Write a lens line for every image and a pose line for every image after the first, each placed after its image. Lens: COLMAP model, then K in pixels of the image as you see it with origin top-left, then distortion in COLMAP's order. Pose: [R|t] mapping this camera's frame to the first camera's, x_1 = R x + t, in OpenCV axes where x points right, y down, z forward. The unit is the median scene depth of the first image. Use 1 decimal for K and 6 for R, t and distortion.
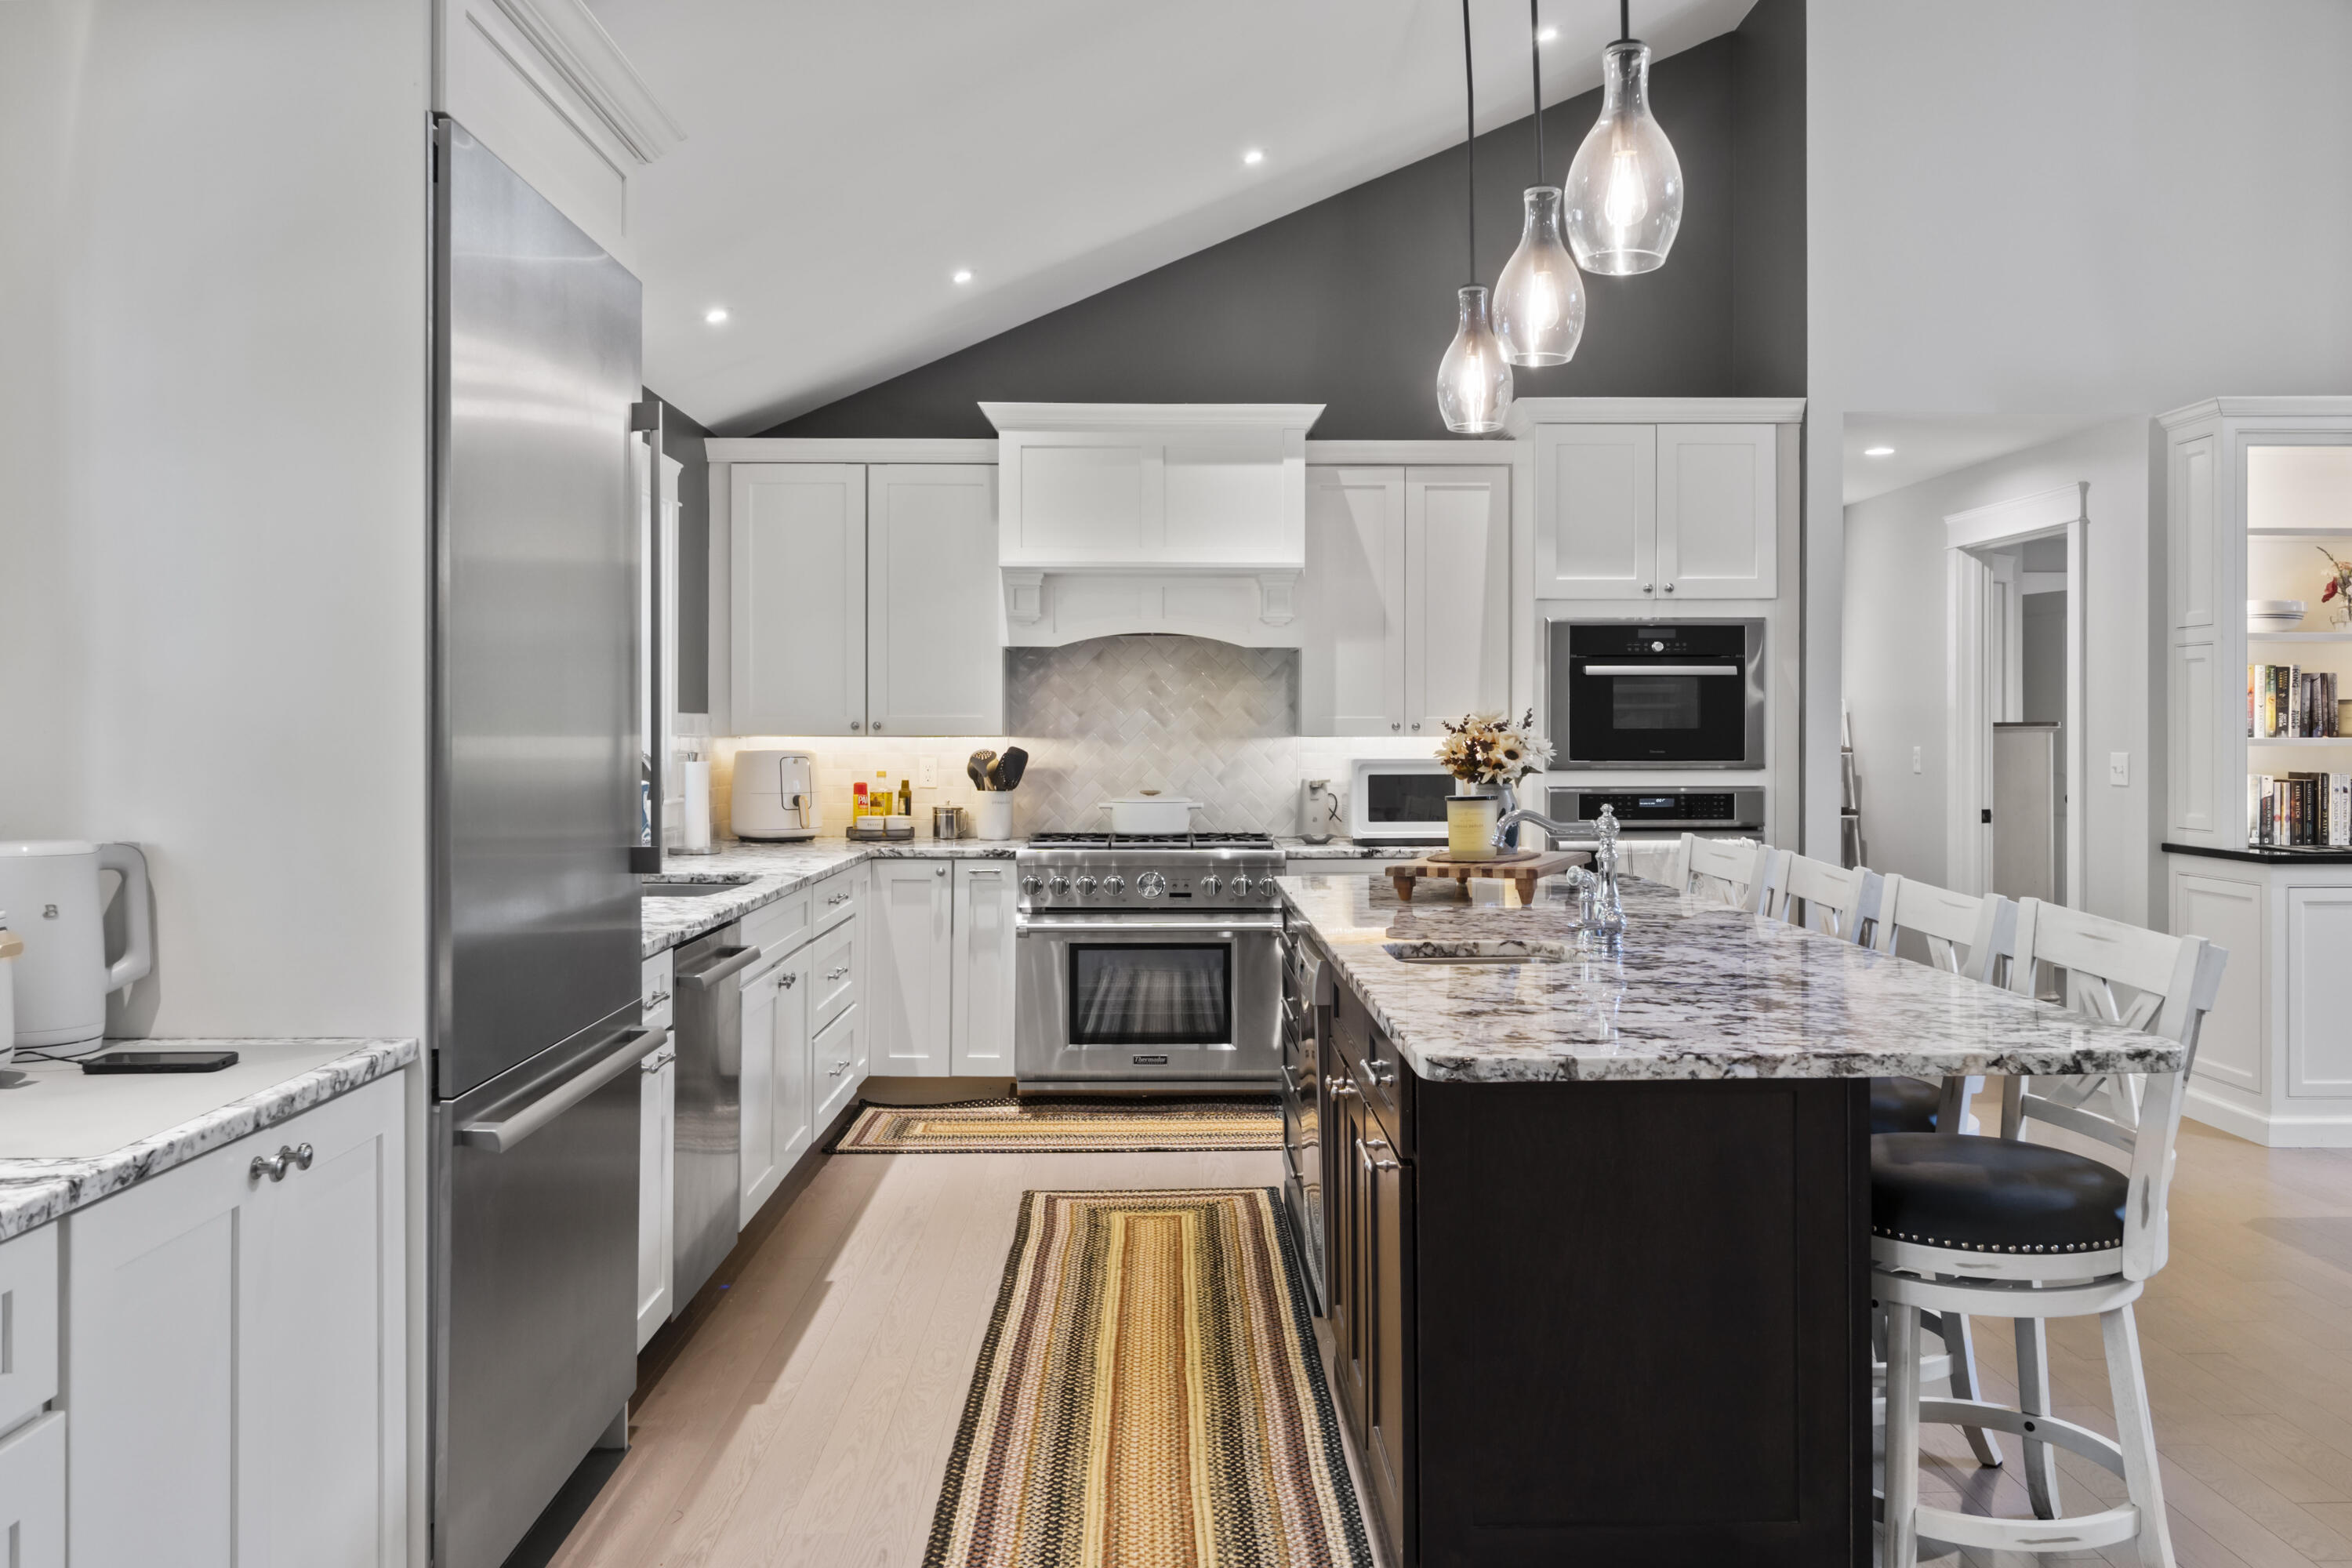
lens RADIAL K [[1842.9, 0, 1181.3], [0, 1842.9, 747.4], [0, 0, 1]] dist [-0.000086, -0.004162]
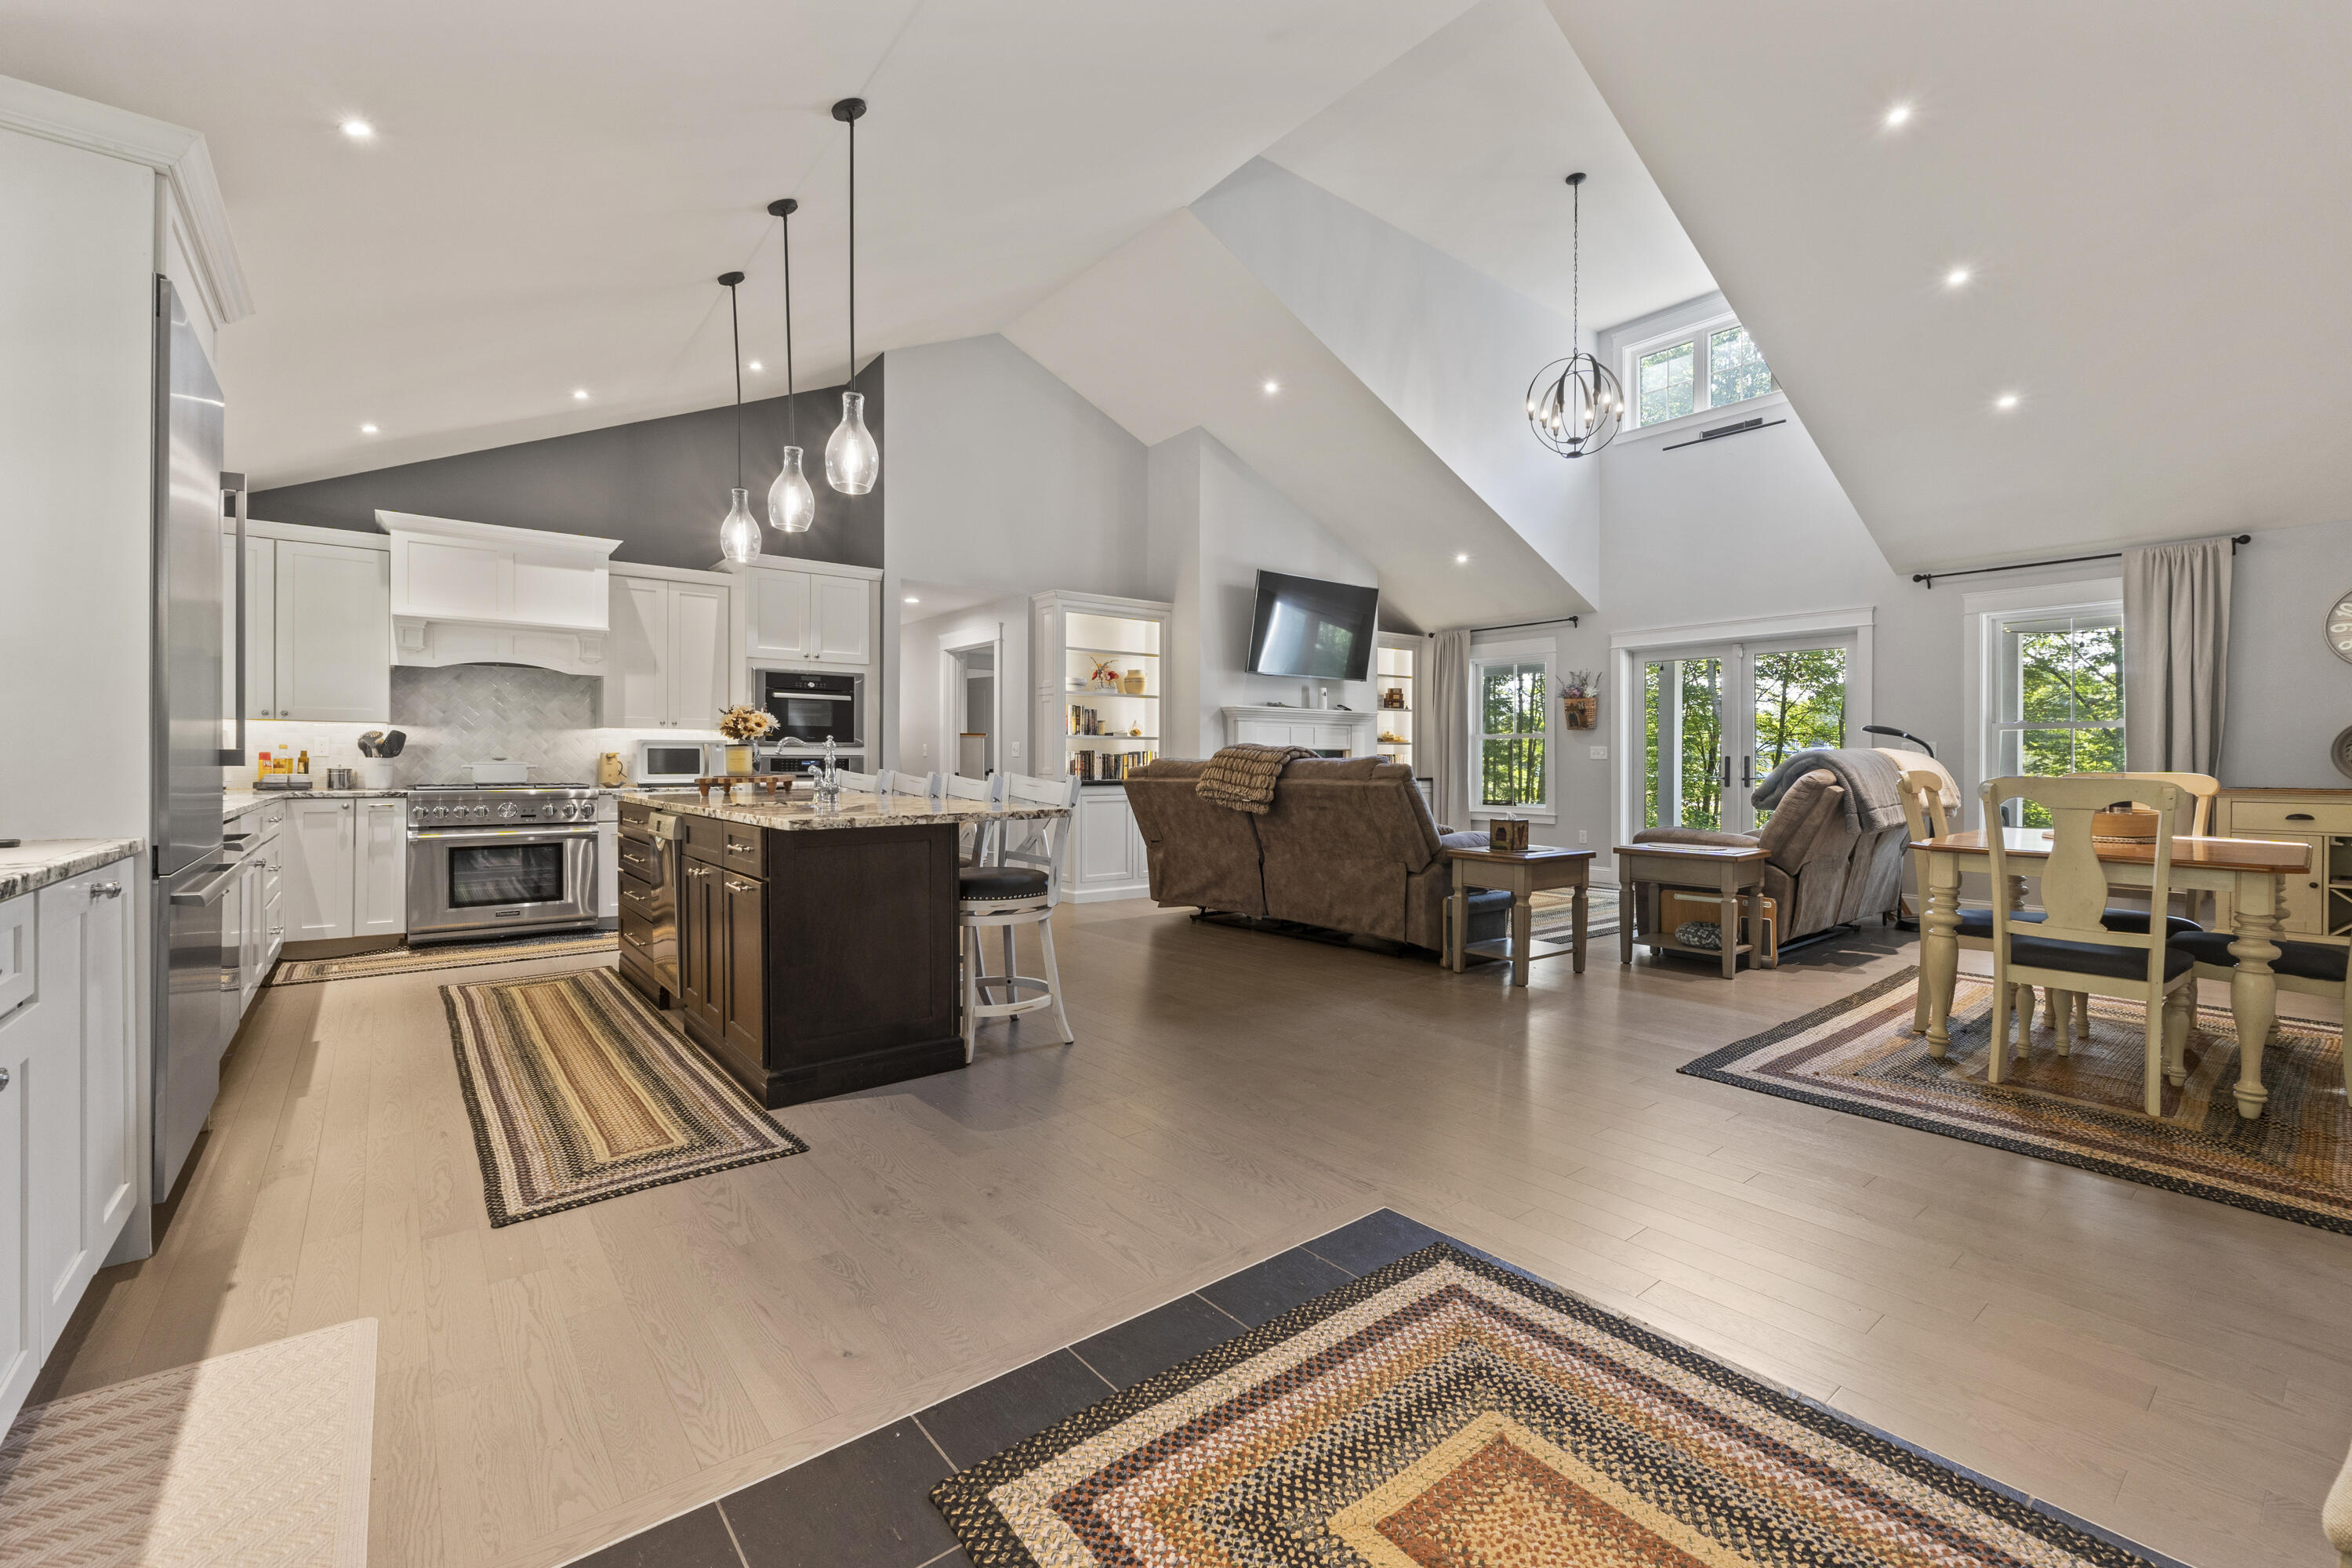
lens RADIAL K [[997.1, 0, 1172.0], [0, 997.1, 779.4], [0, 0, 1]] dist [-0.010433, 0.000111]
pose [[0.794433, -0.003795, 0.607340, -0.086181], [-0.001379, 0.999967, 0.008053, 0.038195], [-0.607350, -0.007235, 0.794401, -0.097318]]
